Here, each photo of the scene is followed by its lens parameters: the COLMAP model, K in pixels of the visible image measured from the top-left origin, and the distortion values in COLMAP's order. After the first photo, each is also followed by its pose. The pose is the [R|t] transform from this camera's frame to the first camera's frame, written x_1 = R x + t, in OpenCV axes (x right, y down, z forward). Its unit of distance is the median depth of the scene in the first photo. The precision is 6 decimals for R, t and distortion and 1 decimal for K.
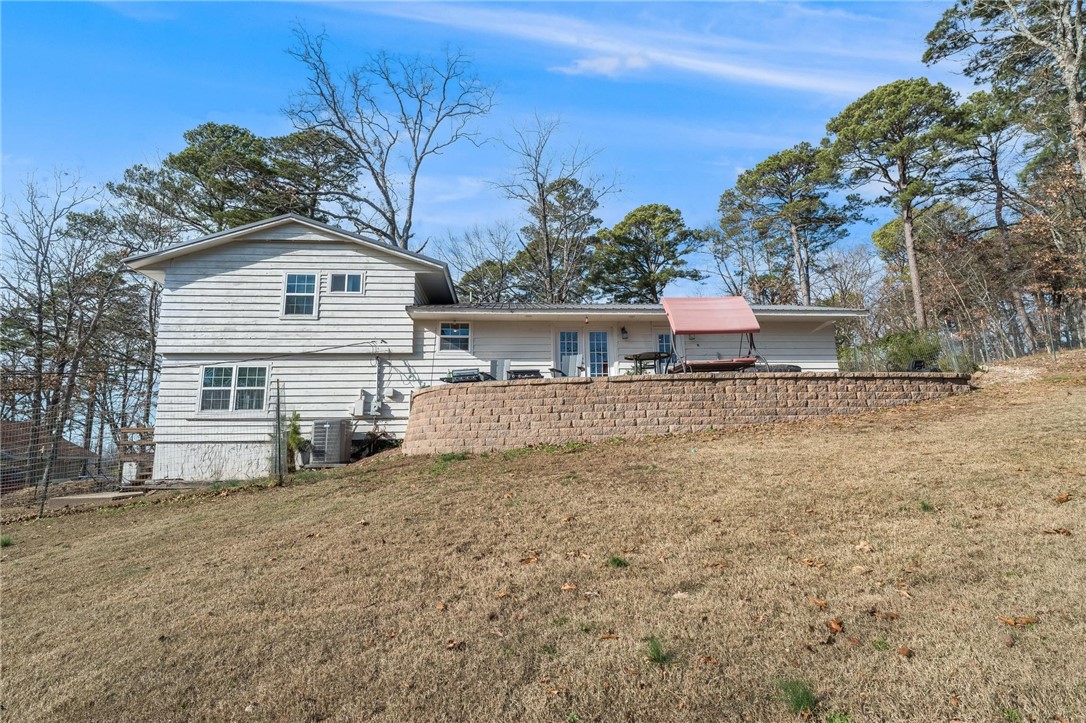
lens RADIAL K [[528.2, 0, 542.8], [0, 528.2, 330.8], [0, 0, 1]] dist [-0.000386, 0.000049]
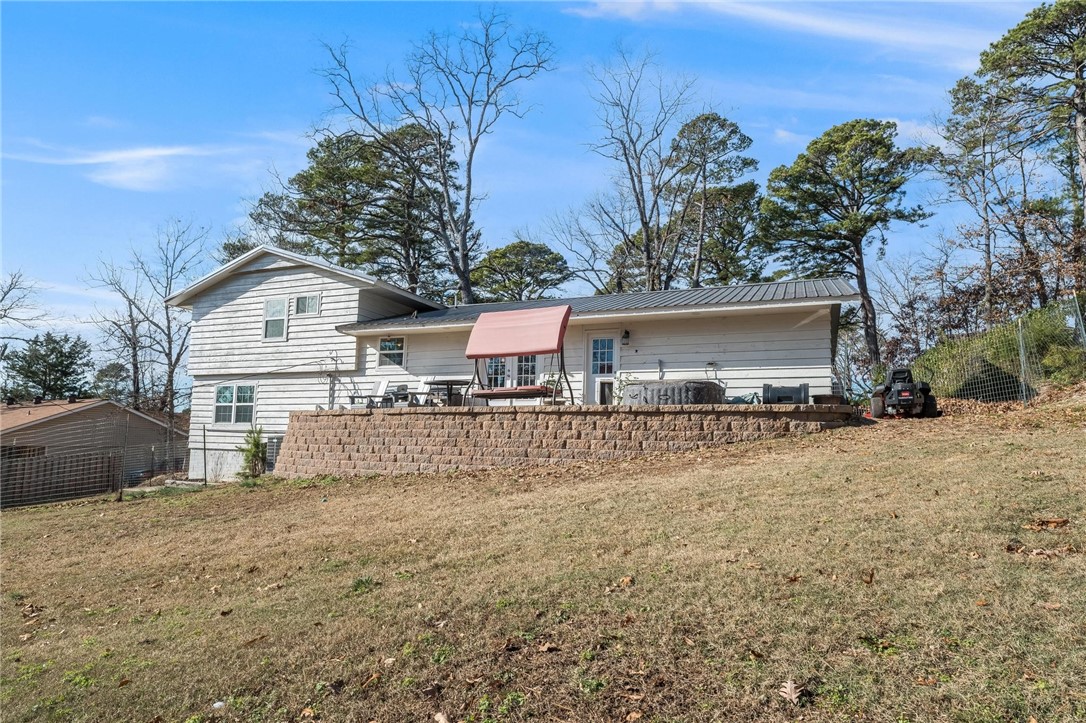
lens RADIAL K [[612.5, 0, 543.0], [0, 612.5, 361.5], [0, 0, 1]] dist [0.000072, -0.000389]
pose [[0.896374, -0.026765, -0.442490, 0.603952], [0.072352, 0.993624, 0.086465, -0.050571], [0.437354, -0.109520, 0.892595, 0.100235]]
